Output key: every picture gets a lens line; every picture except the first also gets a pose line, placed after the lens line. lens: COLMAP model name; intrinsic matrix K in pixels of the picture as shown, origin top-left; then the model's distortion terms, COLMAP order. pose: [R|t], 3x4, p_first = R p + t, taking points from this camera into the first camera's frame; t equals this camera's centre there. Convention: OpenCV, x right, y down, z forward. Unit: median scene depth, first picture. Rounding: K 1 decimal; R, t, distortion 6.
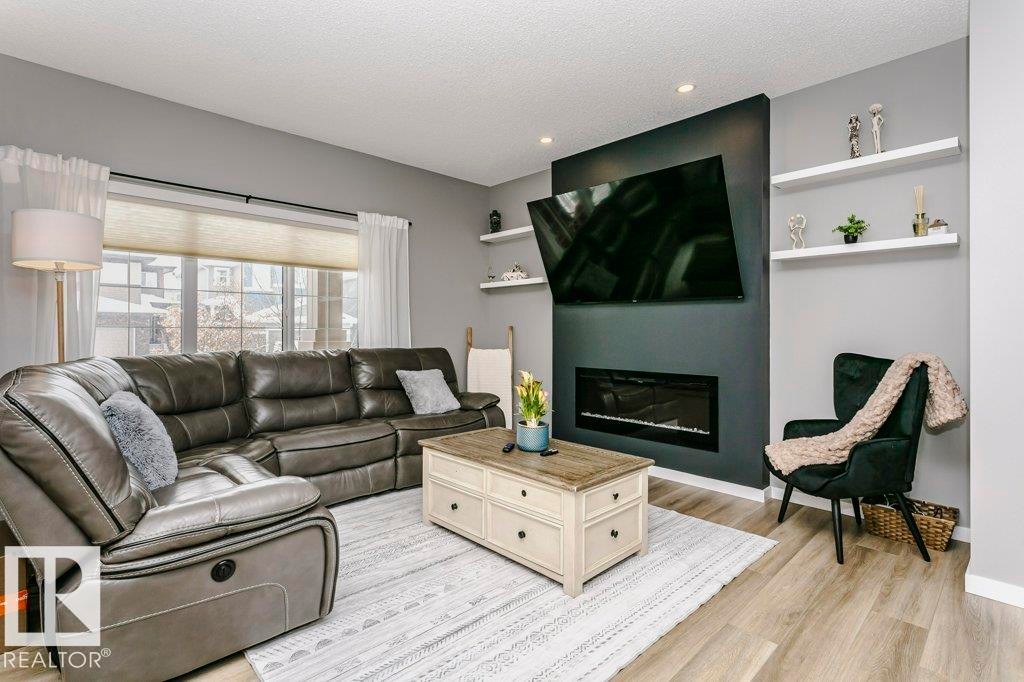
lens RADIAL K [[490.7, 0, 502.0], [0, 490.7, 341.1], [0, 0, 1]] dist [0.010598, 0.001115]
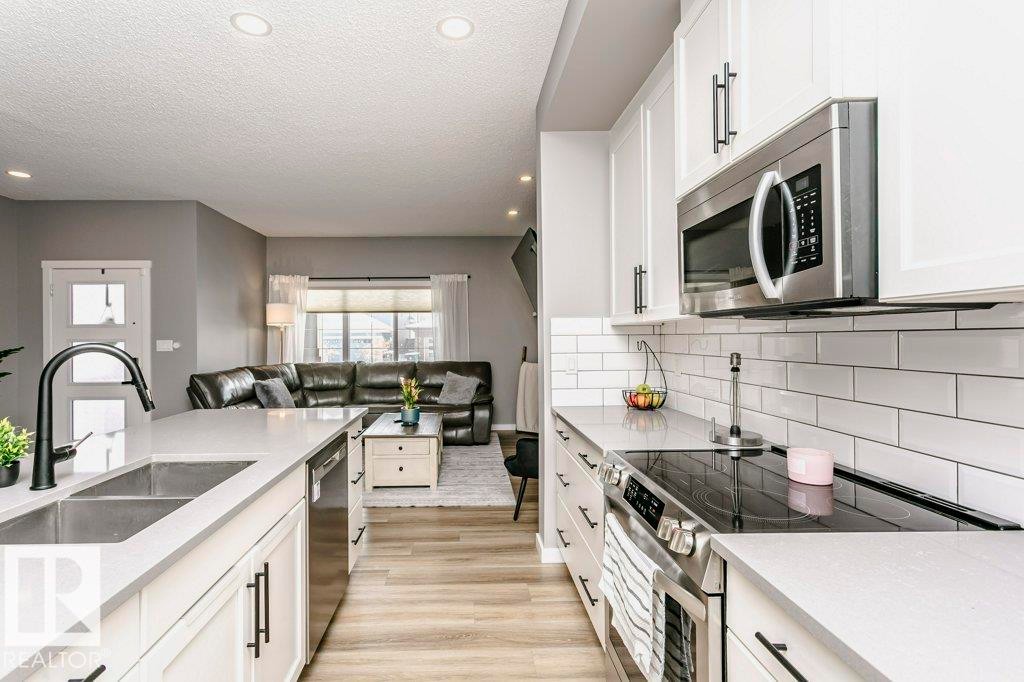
lens RADIAL K [[494.9, 0, 477.4], [0, 494.9, 339.5], [0, 0, 1]] dist [0.000658, 0.000279]
pose [[0.739041, -0.013165, -0.673532, 0.957628], [-0.005793, 0.999648, -0.025896, -0.015162], [0.673636, 0.023040, 0.738705, -0.082394]]
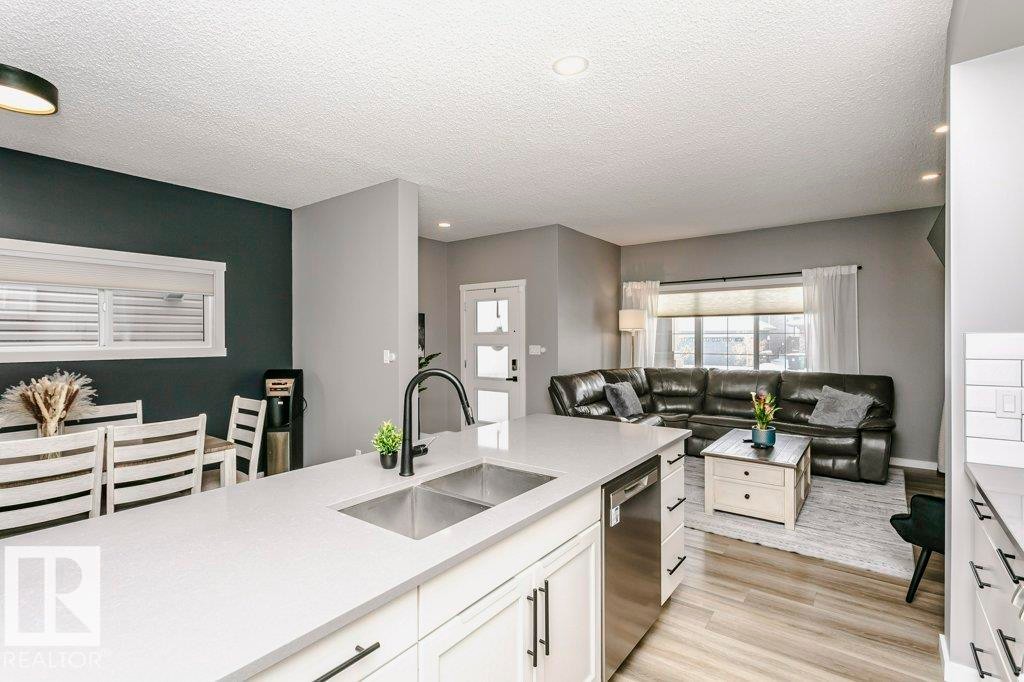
lens RADIAL K [[490.7, 0, 502.0], [0, 490.7, 341.1], [0, 0, 1]] dist [0.010598, 0.001115]
pose [[0.153305, -0.000368, -0.988179, 0.974210], [-0.023680, 0.999711, -0.004046, -0.046268], [0.987895, 0.024021, 0.153252, -0.013029]]
